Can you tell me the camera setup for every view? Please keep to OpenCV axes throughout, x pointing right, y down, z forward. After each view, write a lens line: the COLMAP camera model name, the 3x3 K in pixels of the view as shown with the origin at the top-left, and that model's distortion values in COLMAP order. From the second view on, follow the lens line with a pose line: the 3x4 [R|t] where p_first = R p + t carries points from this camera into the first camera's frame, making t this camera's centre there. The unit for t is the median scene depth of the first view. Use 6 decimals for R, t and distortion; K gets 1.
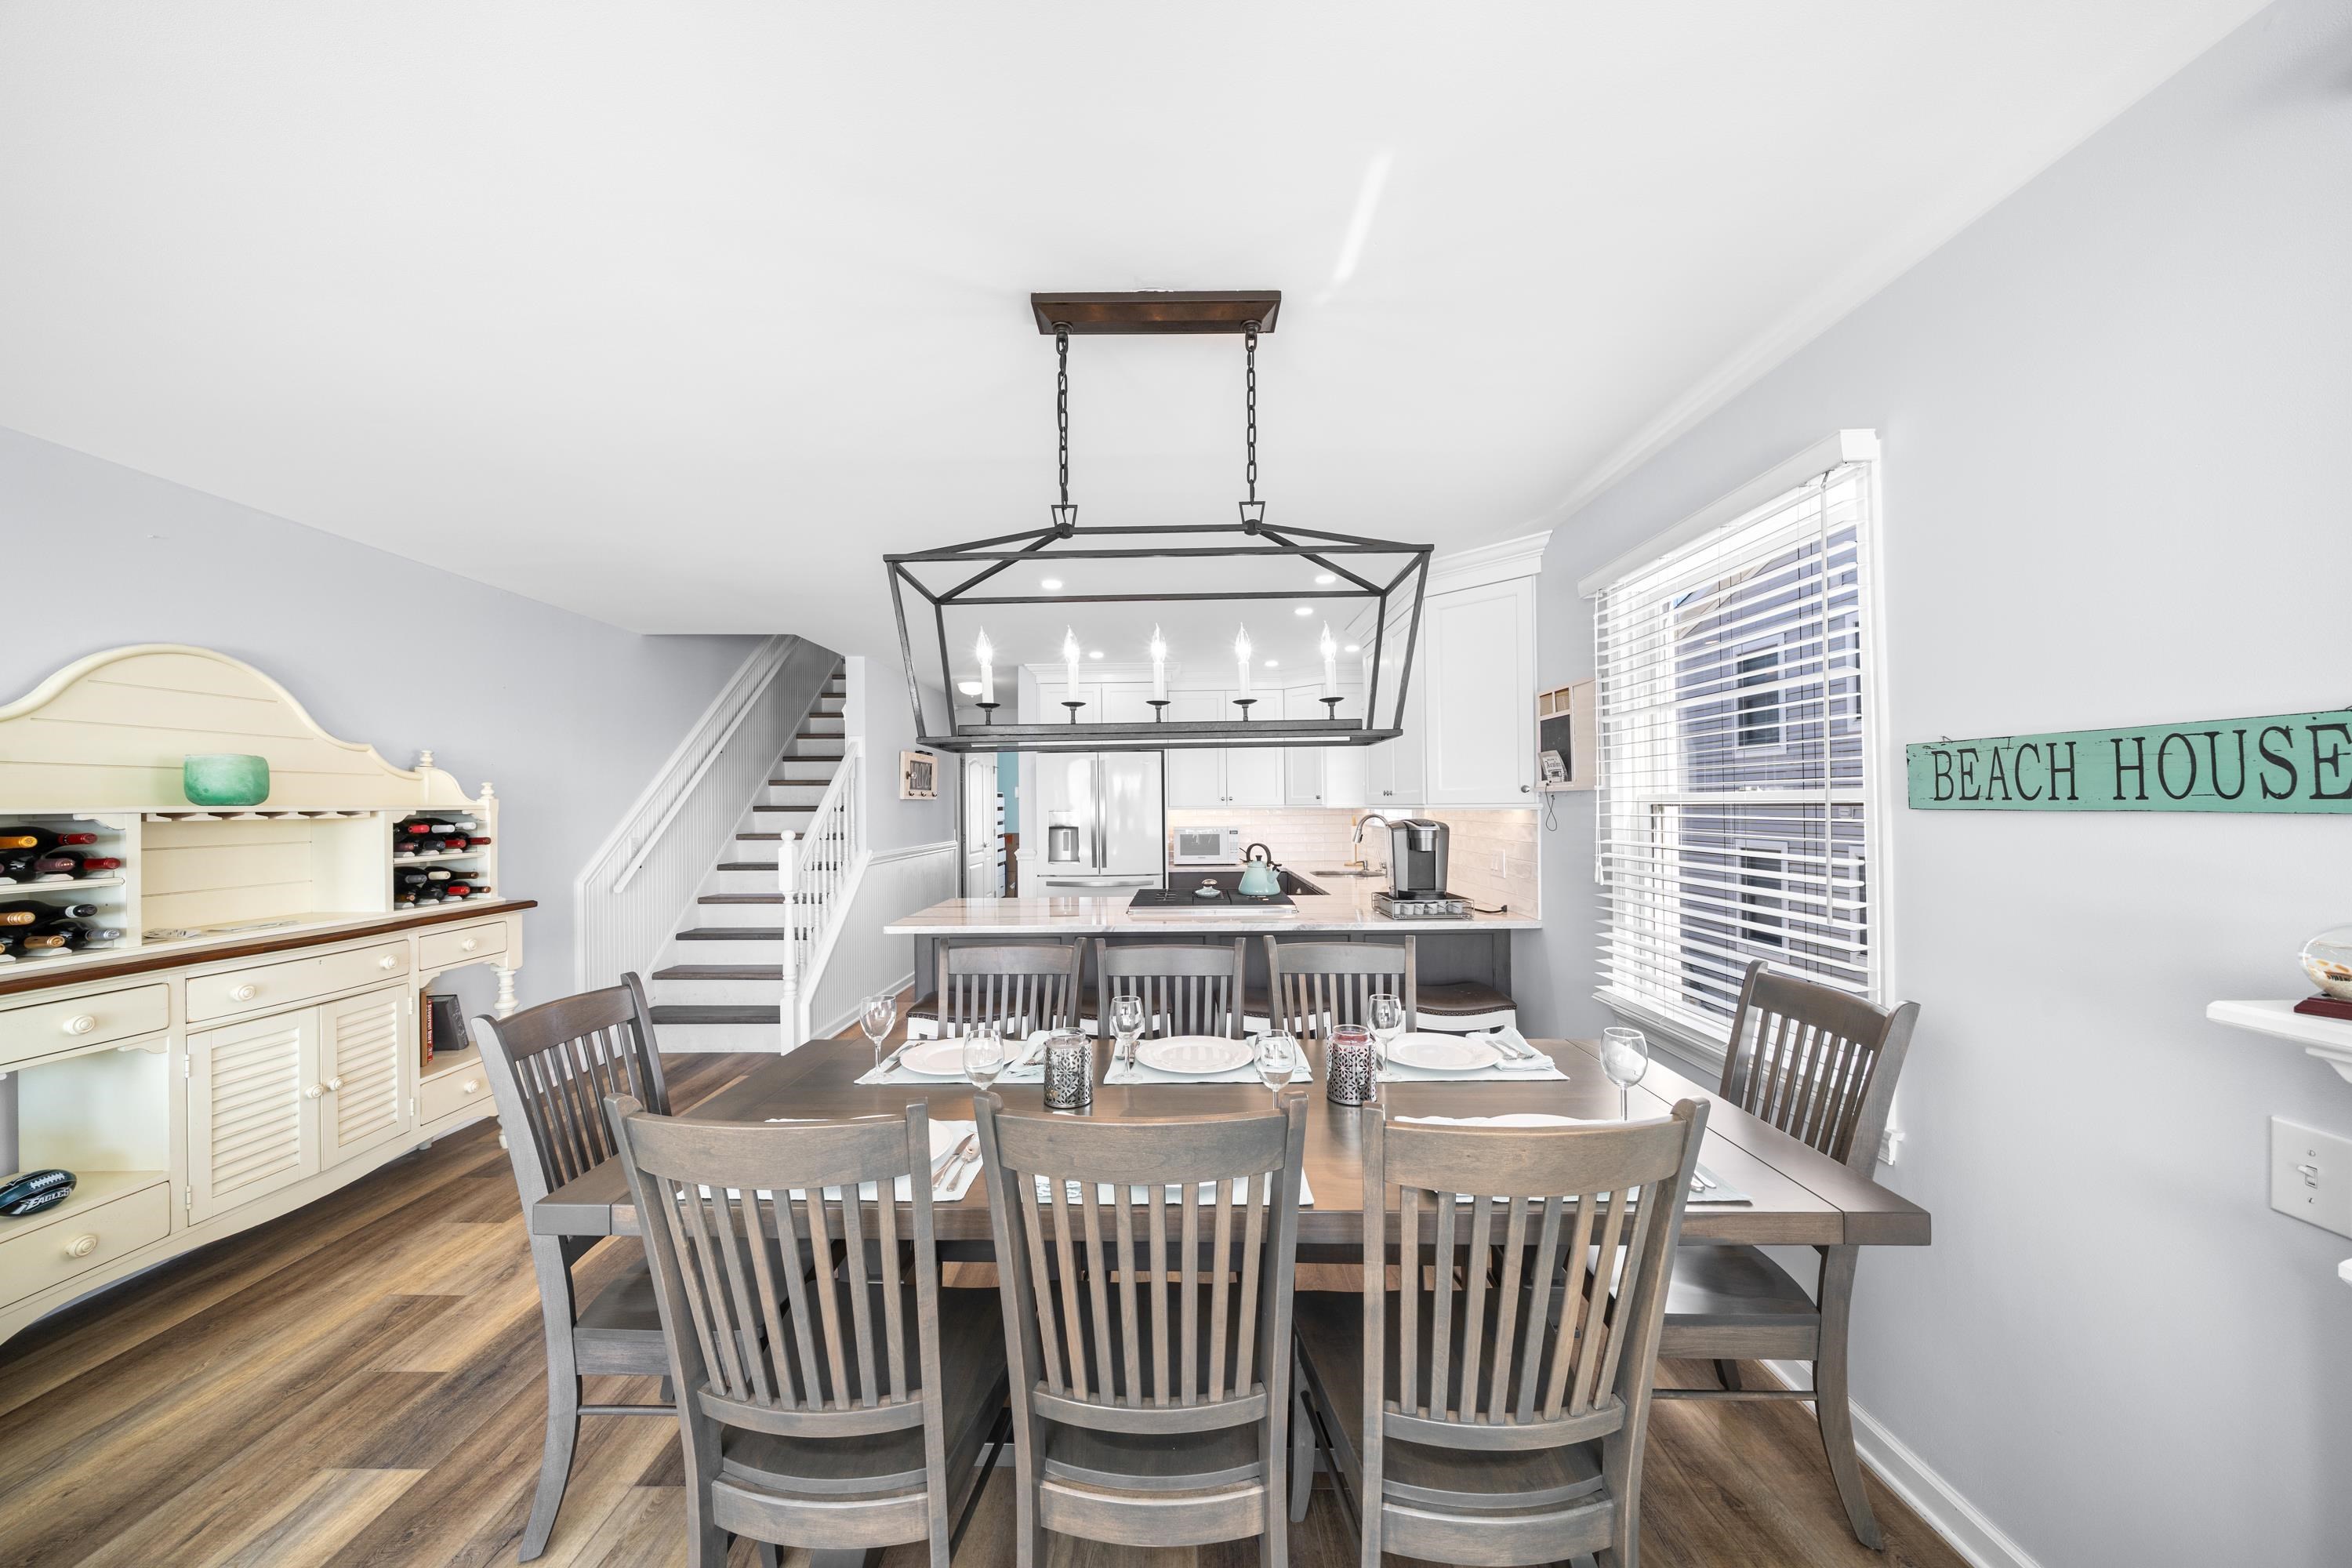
lens RADIAL K [[799.9, 0, 1169.9], [0, 799.9, 795.3], [0, 0, 1]] dist [-0.002630, -0.000210]
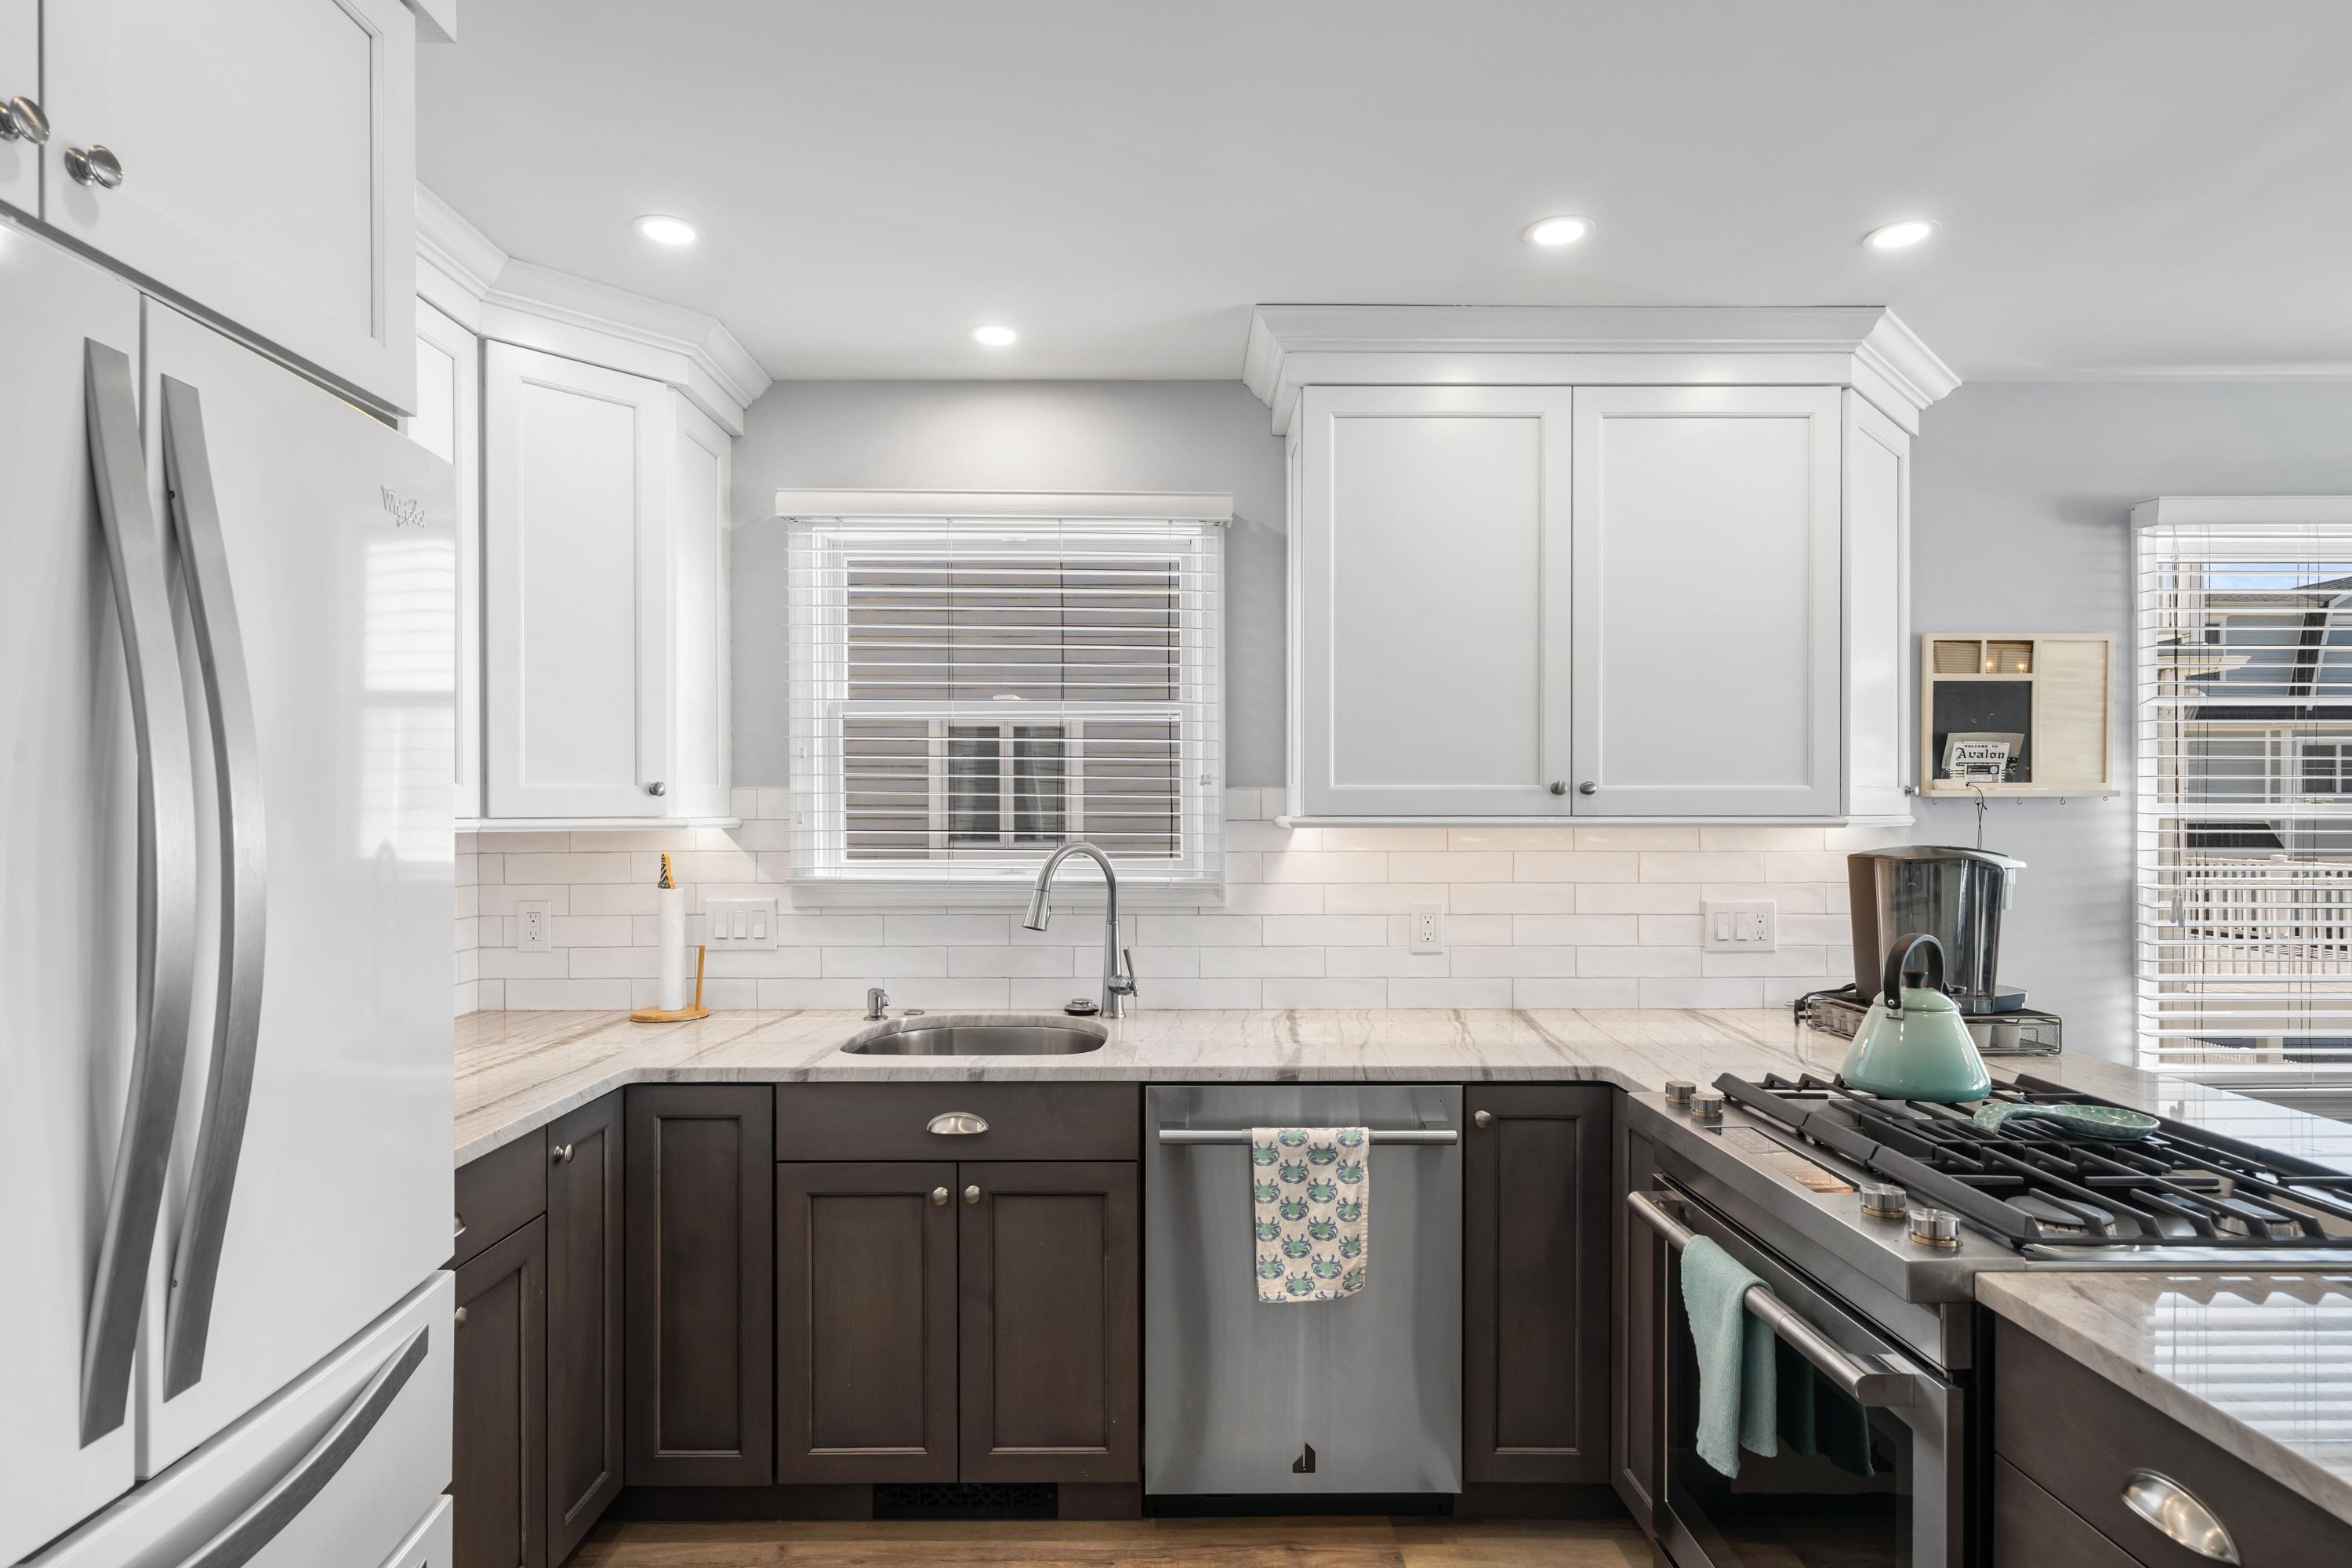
lens RADIAL K [[1221.9, 0, 1173.3], [0, 1221.9, 815.8], [0, 0, 1]] dist [0.002100, 0.000700]
pose [[-0.010725, 0.006369, 0.999922, -0.472759], [-0.013526, 0.999887, -0.006513, 0.025029], [-0.999851, -0.013595, -0.010637, 1.663184]]
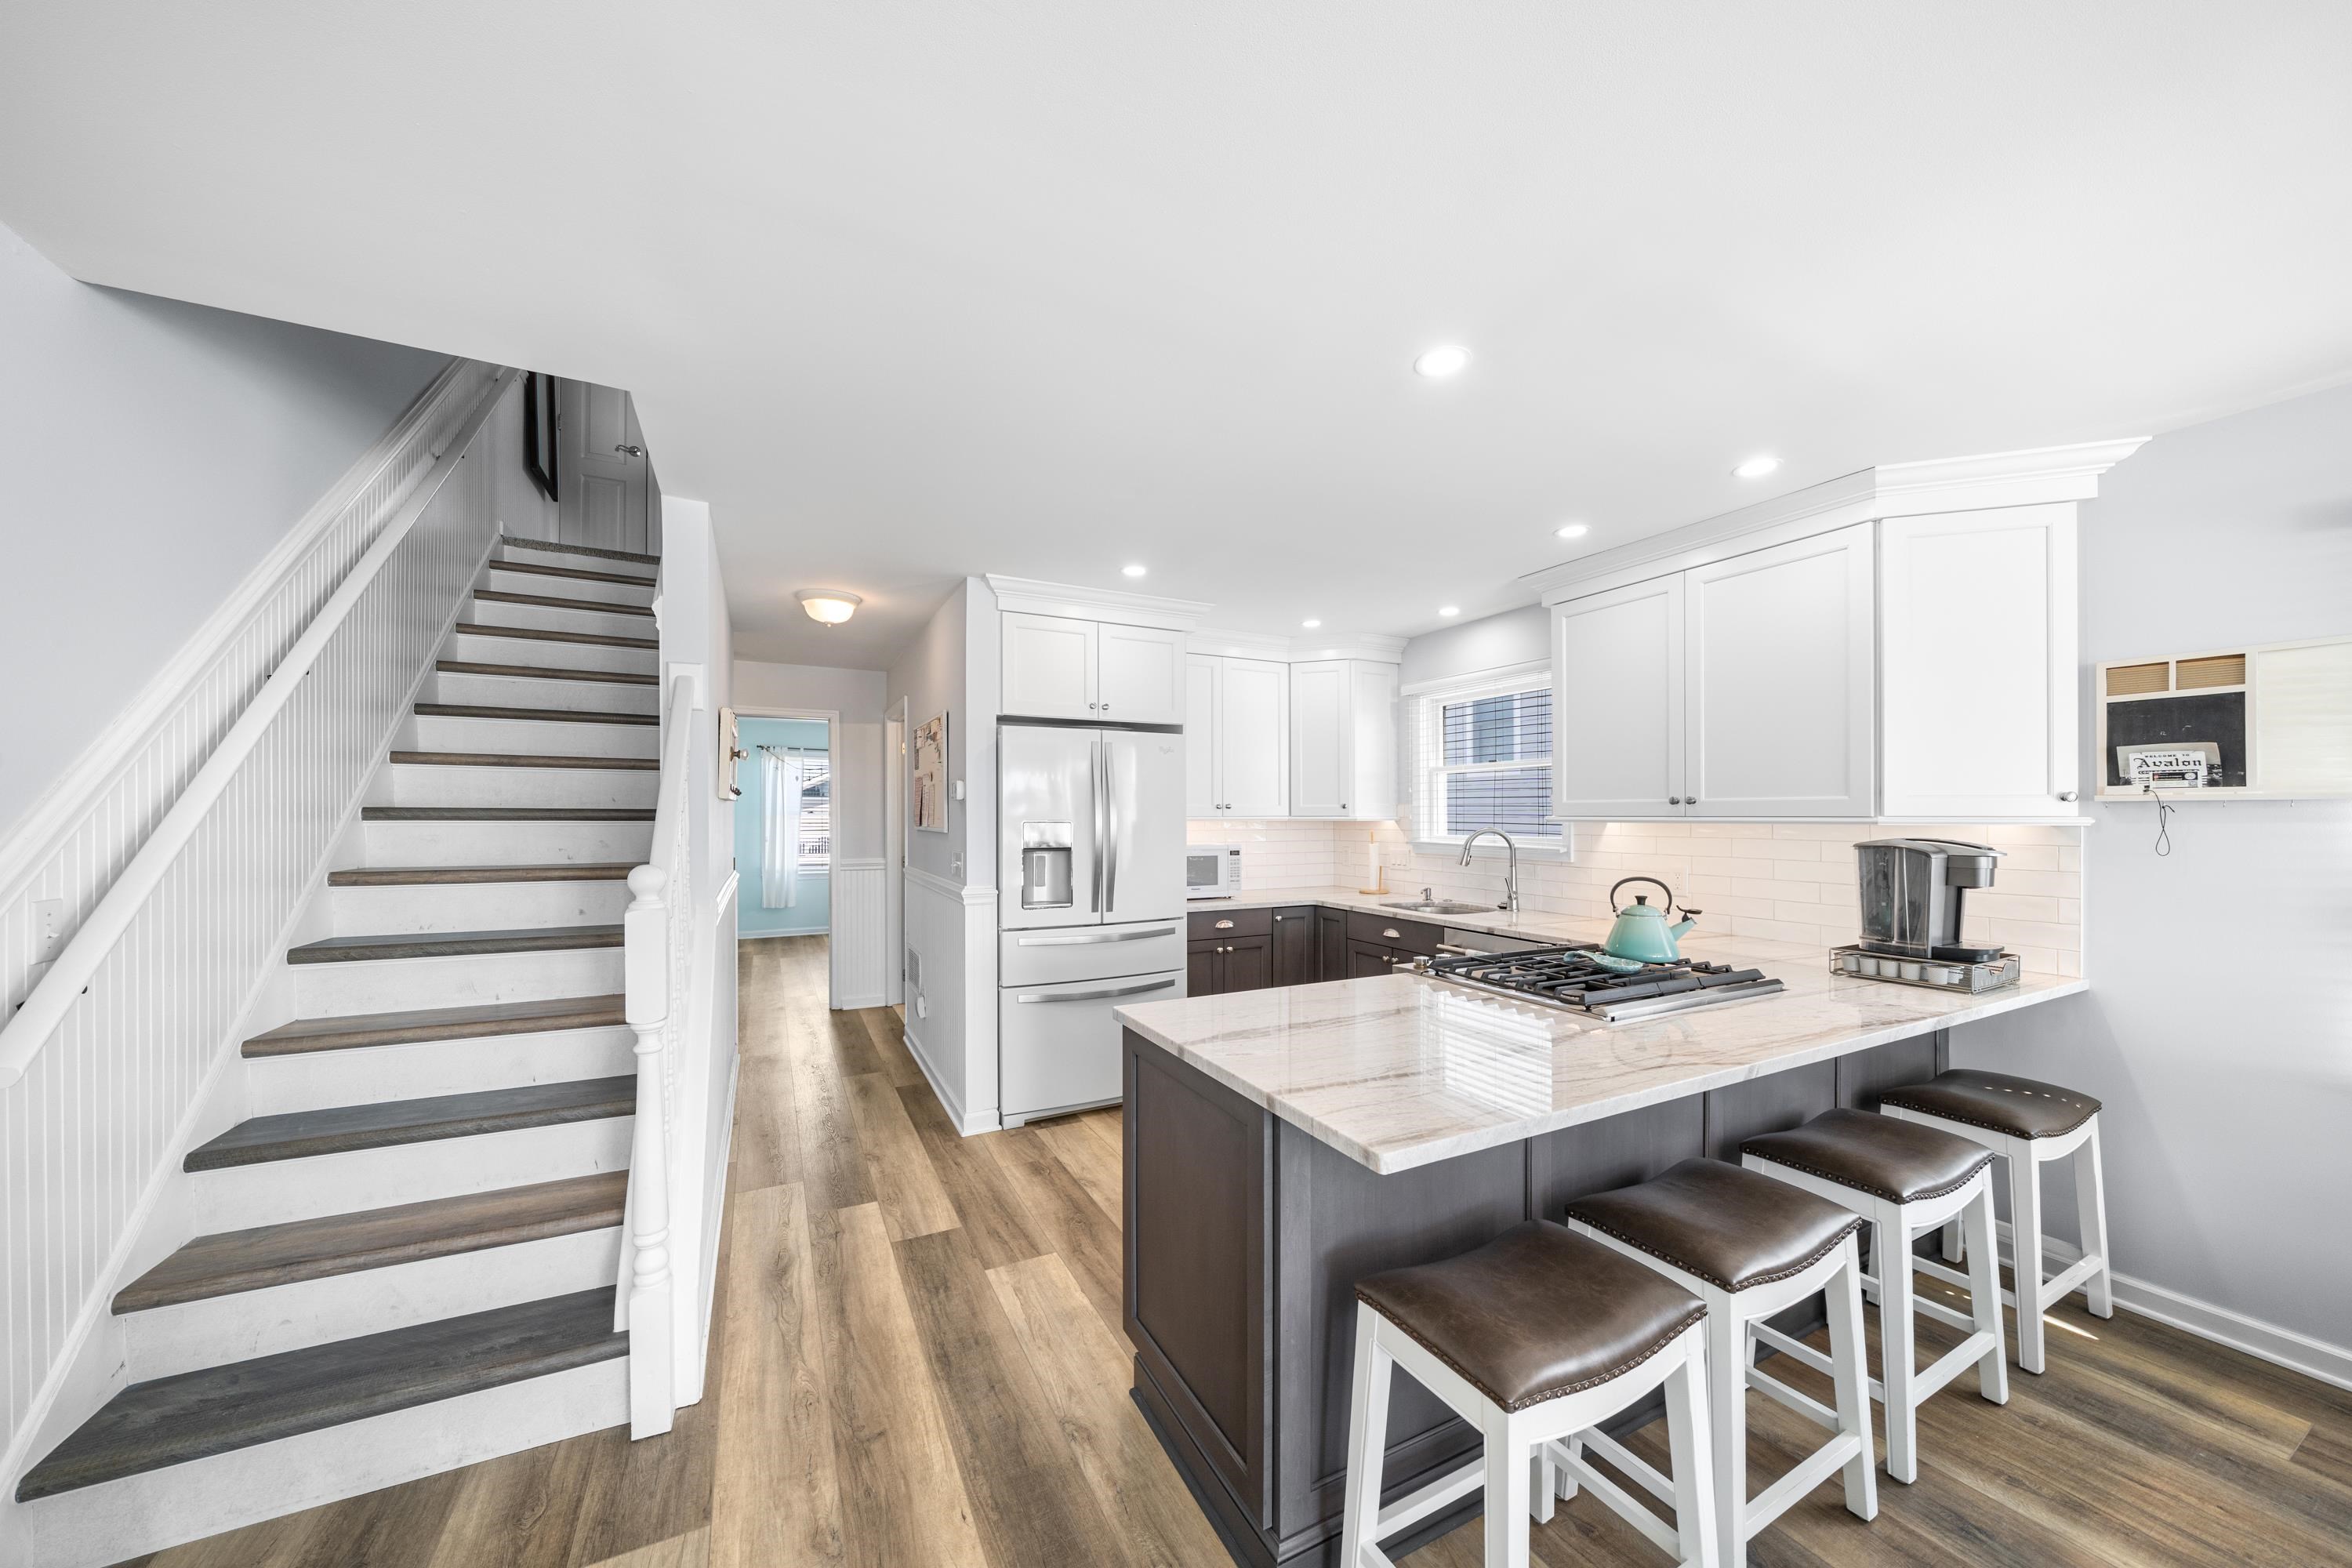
lens RADIAL K [[811.8, 0, 1171.6], [0, 811.8, 815.7], [0, 0, 1]] dist [-0.001294, -0.000072]
pose [[0.893126, 0.008498, 0.449726, -0.627743], [-0.014403, 0.999849, 0.009710, 0.014231], [-0.449576, -0.015150, 0.893114, 0.768901]]
